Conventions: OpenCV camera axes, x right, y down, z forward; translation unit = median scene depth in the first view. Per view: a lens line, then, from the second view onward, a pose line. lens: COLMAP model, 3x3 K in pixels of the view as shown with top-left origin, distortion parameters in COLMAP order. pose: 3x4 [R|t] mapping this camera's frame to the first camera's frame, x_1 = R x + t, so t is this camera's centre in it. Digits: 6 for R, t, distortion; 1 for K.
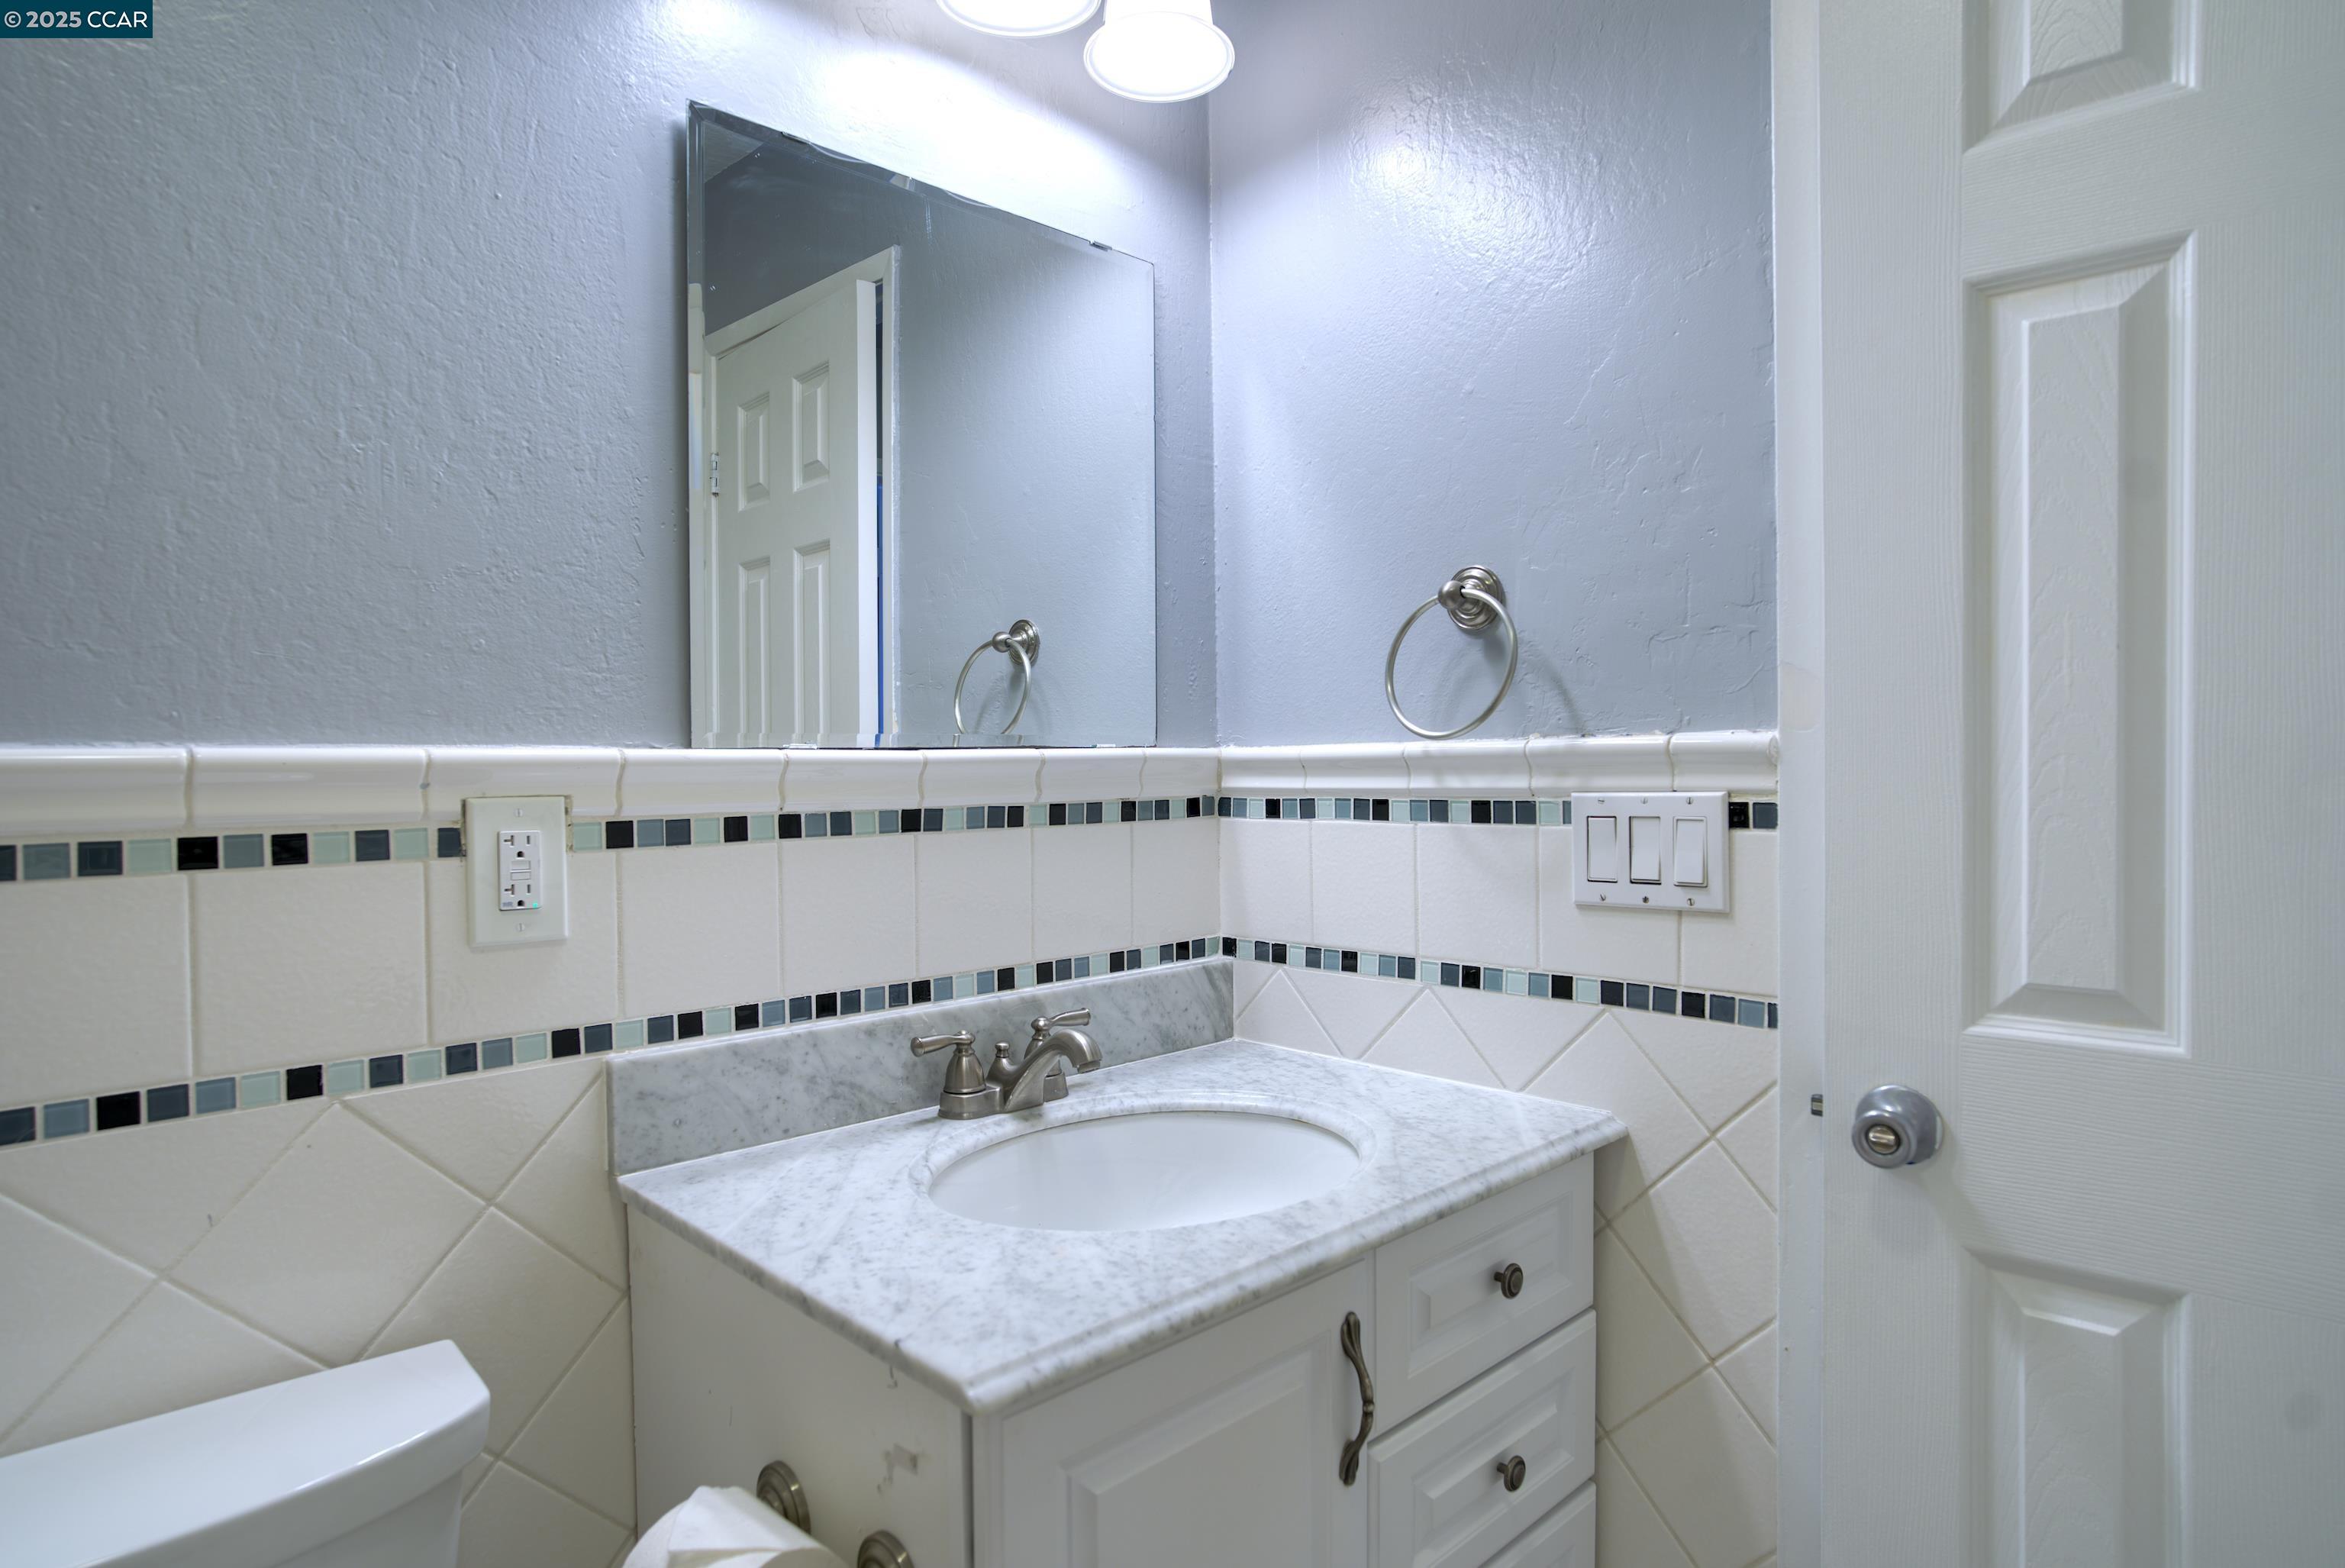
lens RADIAL K [[1253.2, 0, 1172.5], [0, 1253.2, 784.0], [0, 0, 1]] dist [-0.052957, 0.044246]
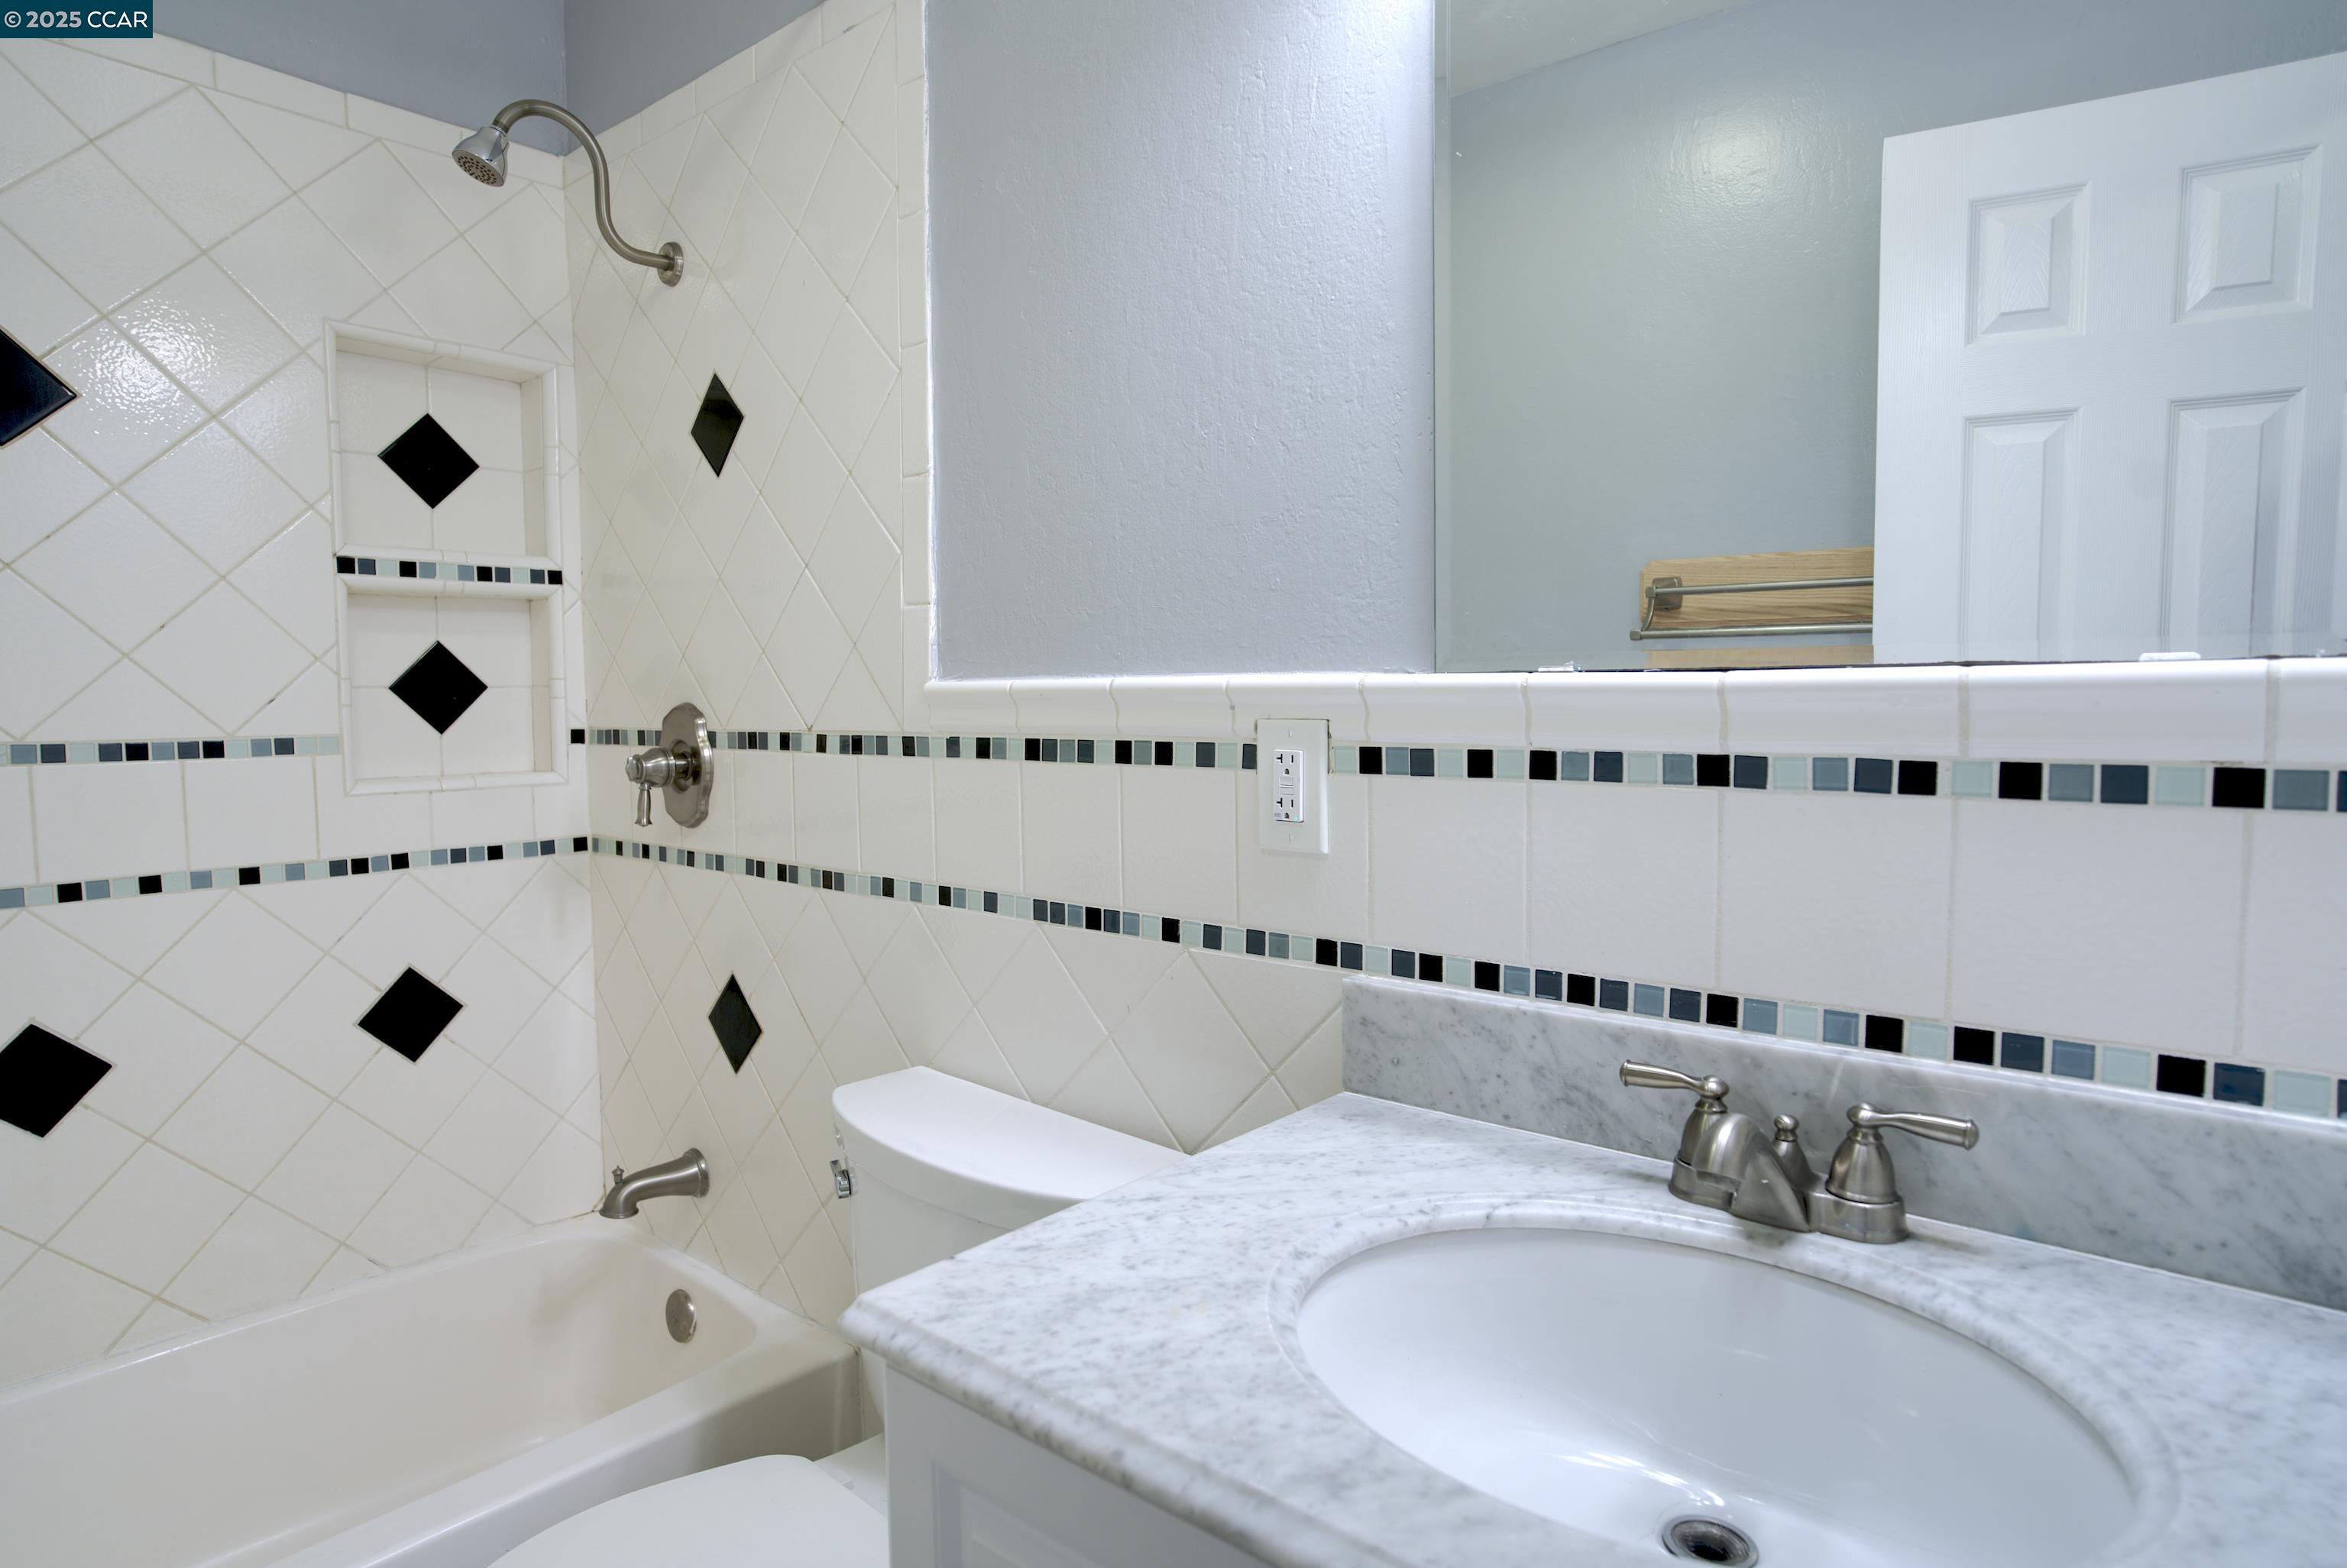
lens RADIAL K [[1254.0, 0, 1173.5], [0, 1254.0, 784.0], [0, 0, 1]] dist [-0.052957, 0.044246]
pose [[0.146022, 0.075519, -0.986395, 0.499427], [-0.017179, 0.997125, 0.073797, -0.011363], [0.989132, 0.006169, 0.146900, 0.655488]]
